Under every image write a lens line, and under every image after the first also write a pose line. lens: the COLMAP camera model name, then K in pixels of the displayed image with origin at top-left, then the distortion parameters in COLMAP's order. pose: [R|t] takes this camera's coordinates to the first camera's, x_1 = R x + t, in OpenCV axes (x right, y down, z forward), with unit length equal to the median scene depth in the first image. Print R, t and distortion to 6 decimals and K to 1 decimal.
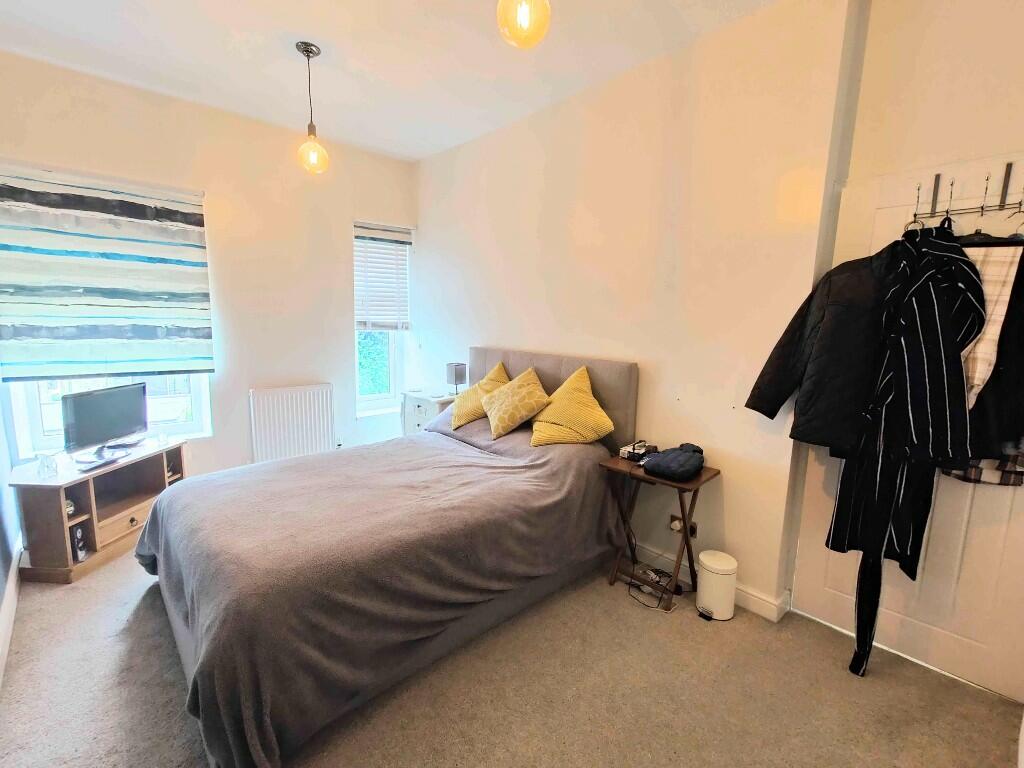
lens RADIAL K [[453.0, 0, 511.8], [0, 453.0, 383.2], [0, 0, 1]] dist [0.006793, -0.000265]
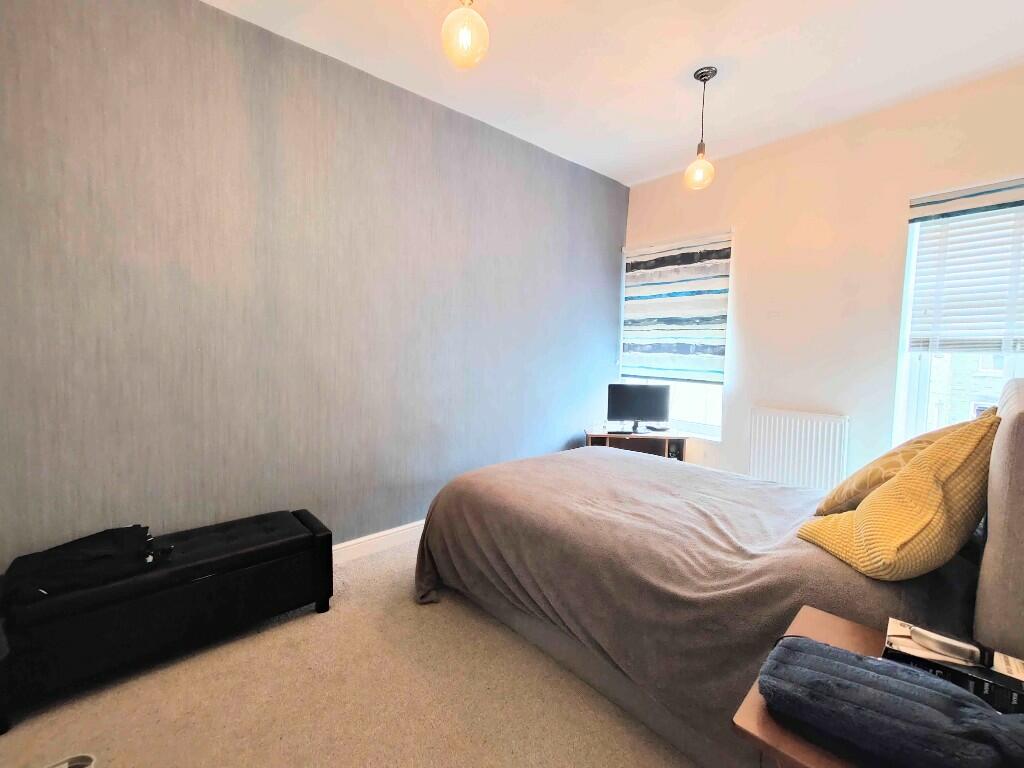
lens RADIAL K [[453.0, 0, 513.3], [0, 453.0, 381.2], [0, 0, 1]] dist [0.006793, -0.000265]
pose [[-0.018383, 0.060115, -0.998022, 0.519229], [-0.151311, 0.986527, 0.062210, -0.026689], [0.988315, 0.152156, -0.009039, 0.539786]]
